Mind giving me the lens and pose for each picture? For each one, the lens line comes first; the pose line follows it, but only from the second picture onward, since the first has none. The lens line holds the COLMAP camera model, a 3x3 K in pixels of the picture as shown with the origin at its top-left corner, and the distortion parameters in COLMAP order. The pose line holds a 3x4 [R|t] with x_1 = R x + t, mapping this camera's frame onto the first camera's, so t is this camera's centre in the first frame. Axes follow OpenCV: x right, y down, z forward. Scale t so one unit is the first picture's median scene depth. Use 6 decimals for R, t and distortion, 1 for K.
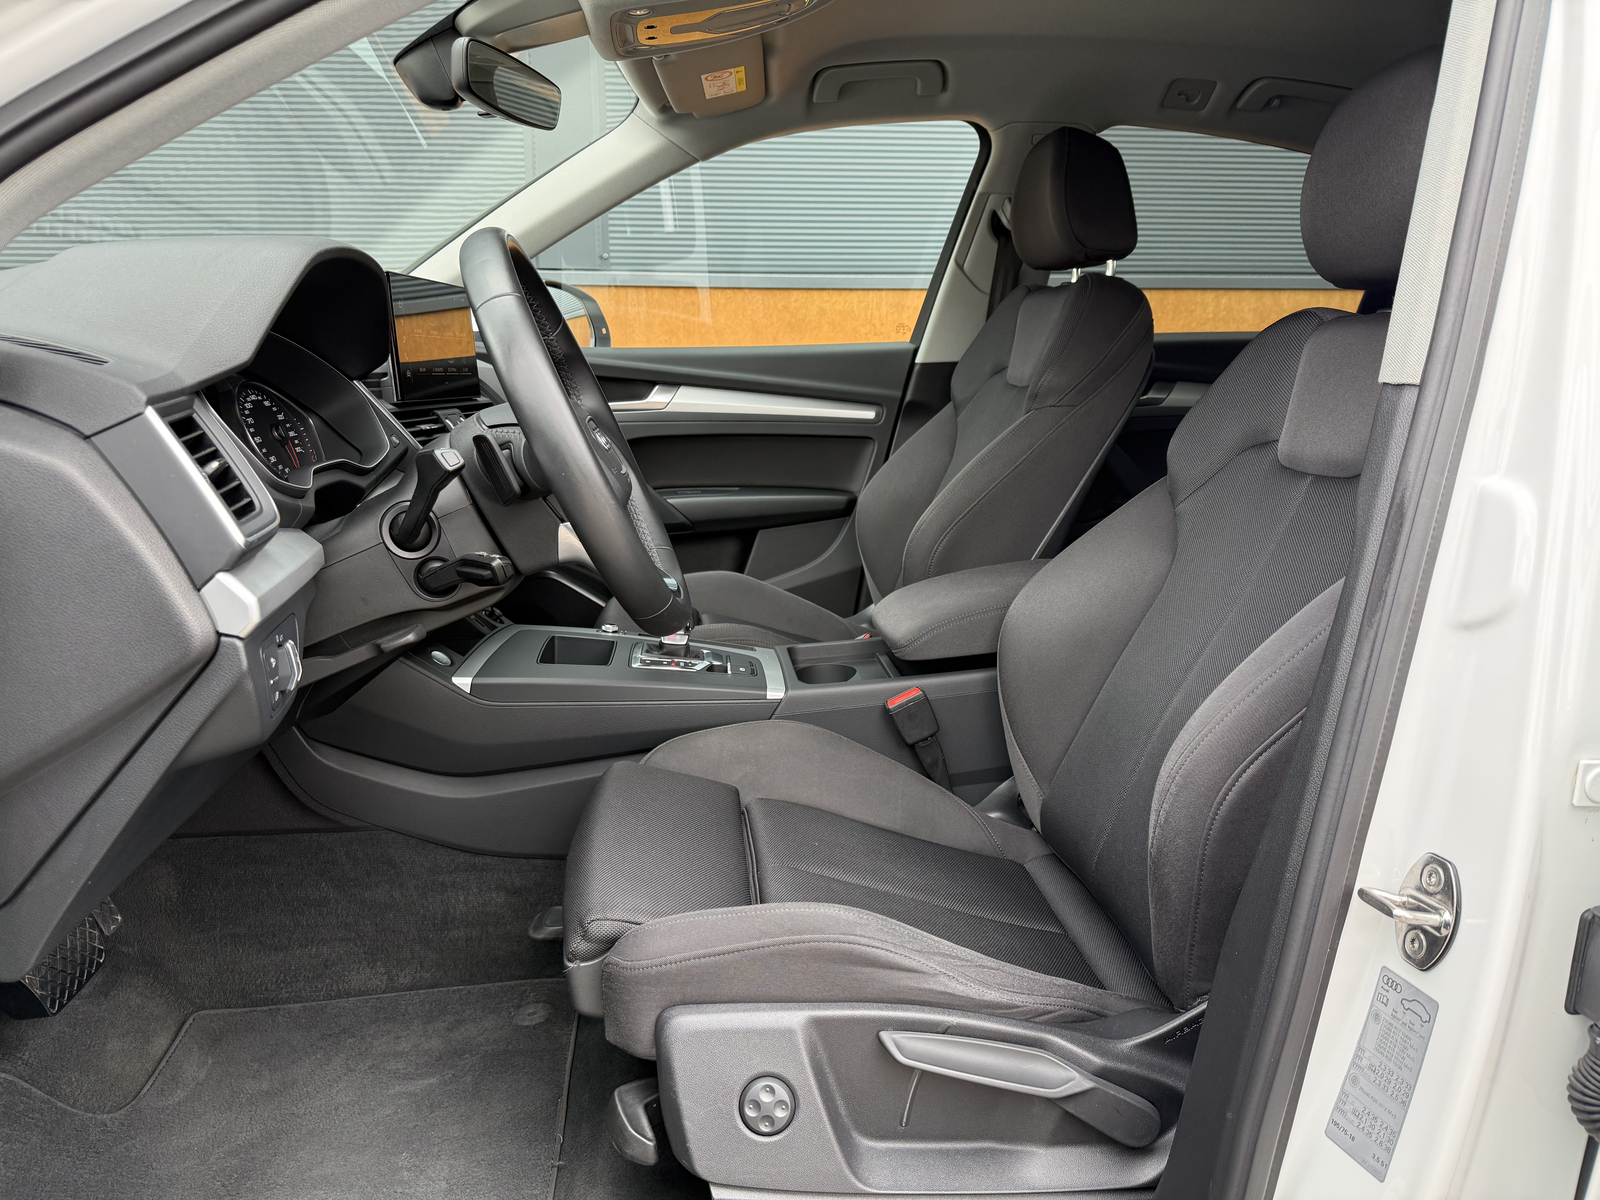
lens RADIAL K [[1165.7, 0, 799.7], [0, 1165.7, 565.2], [0, 0, 1]] dist [0.189734, -0.383056]
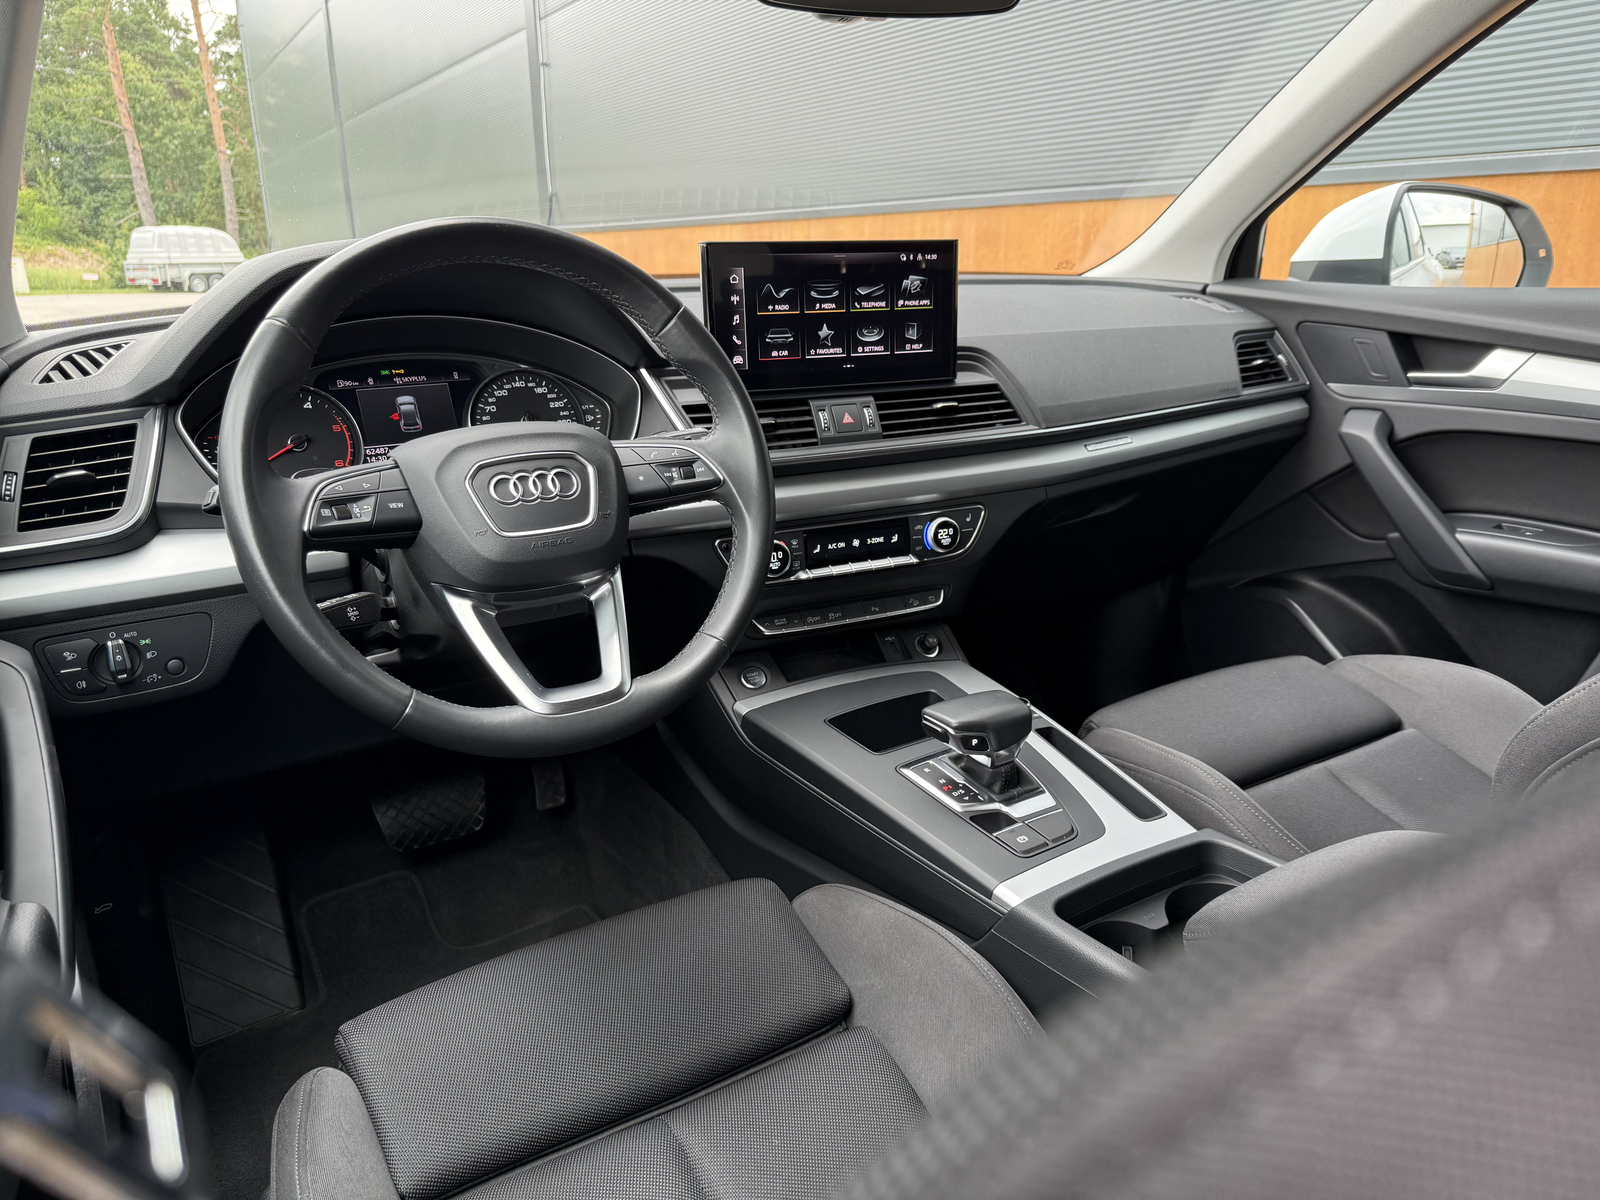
lens RADIAL K [[1187.0, 0, 800.0], [0, 1187.0, 600.0], [0, 0, 1]] dist [0.093110, -0.153907]
pose [[0.482285, 0.240065, -0.842478, 0.281535], [-0.137512, 0.970542, 0.197837, -0.106474], [0.865154, 0.020437, 0.501090, 0.392319]]
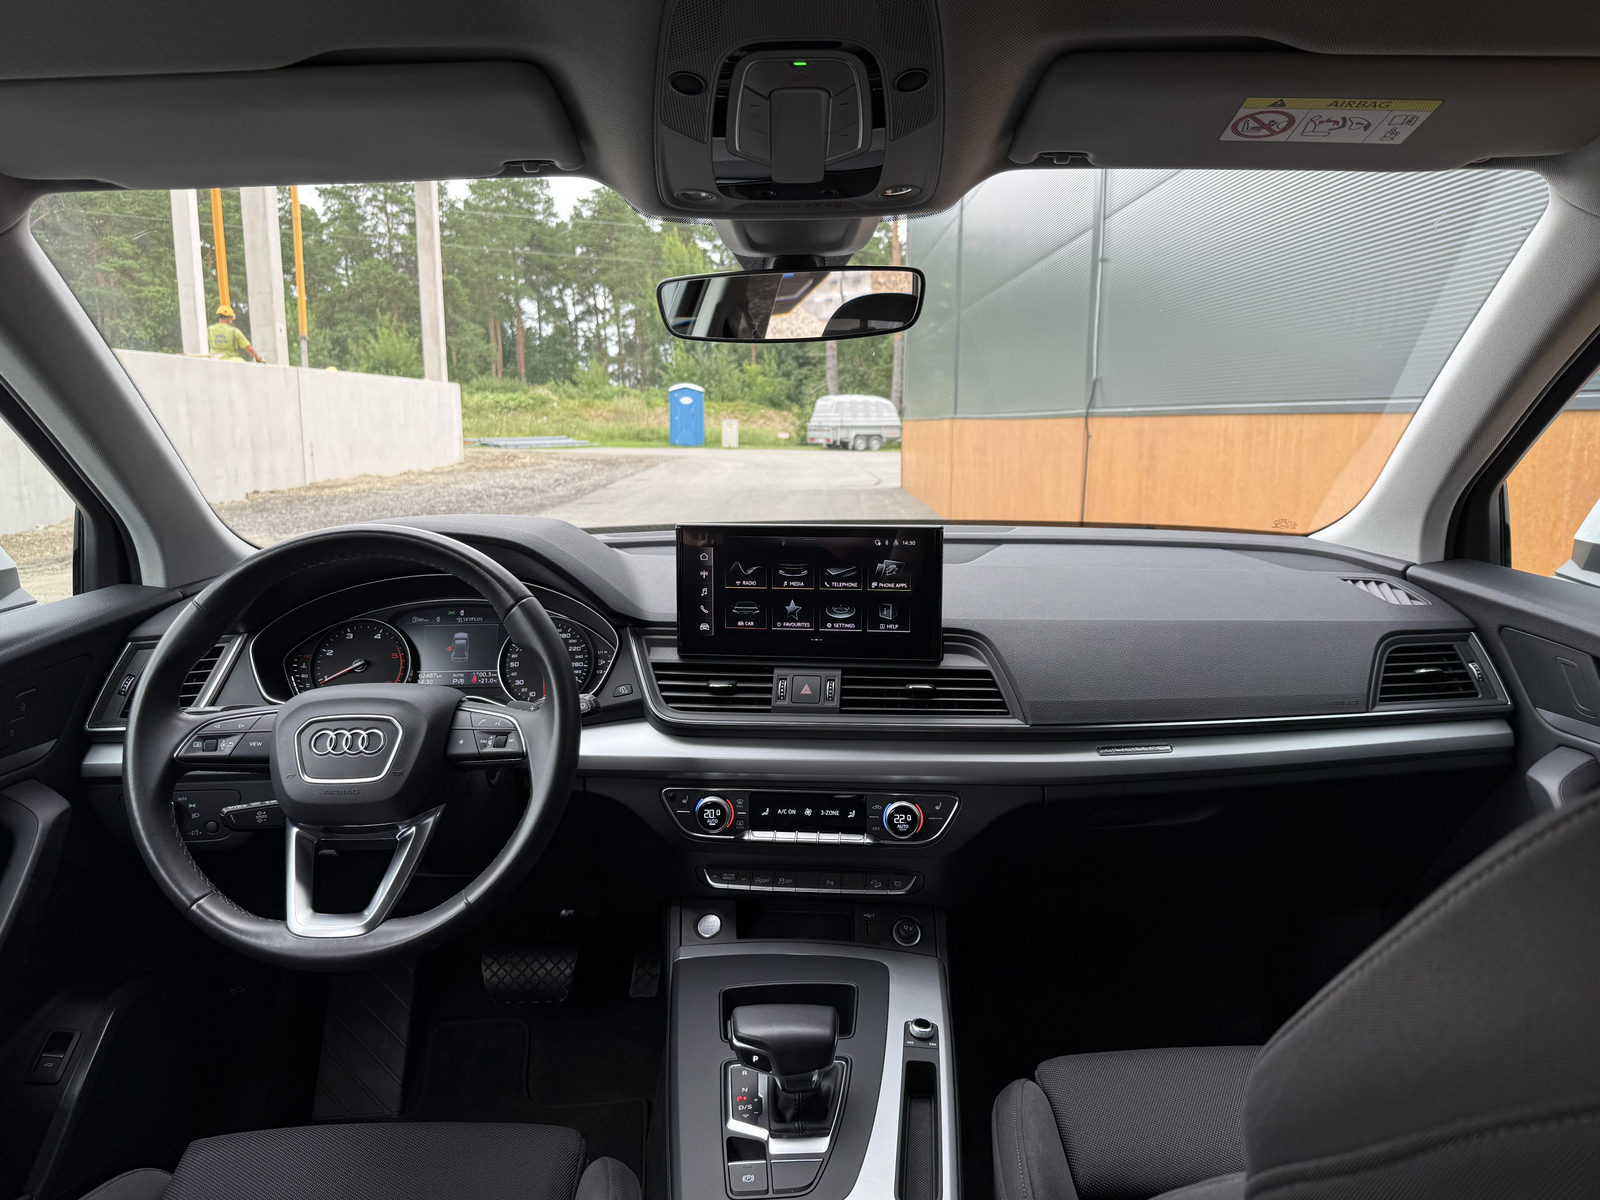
lens RADIAL K [[1165.7, 0, 799.7], [0, 1165.7, 565.2], [0, 0, 1]] dist [0.189734, -0.383056]
pose [[-0.059160, 0.134067, -0.989205, 0.355469], [-0.164296, 0.976119, 0.142120, -0.221448], [0.984635, 0.170931, -0.035721, 0.697224]]
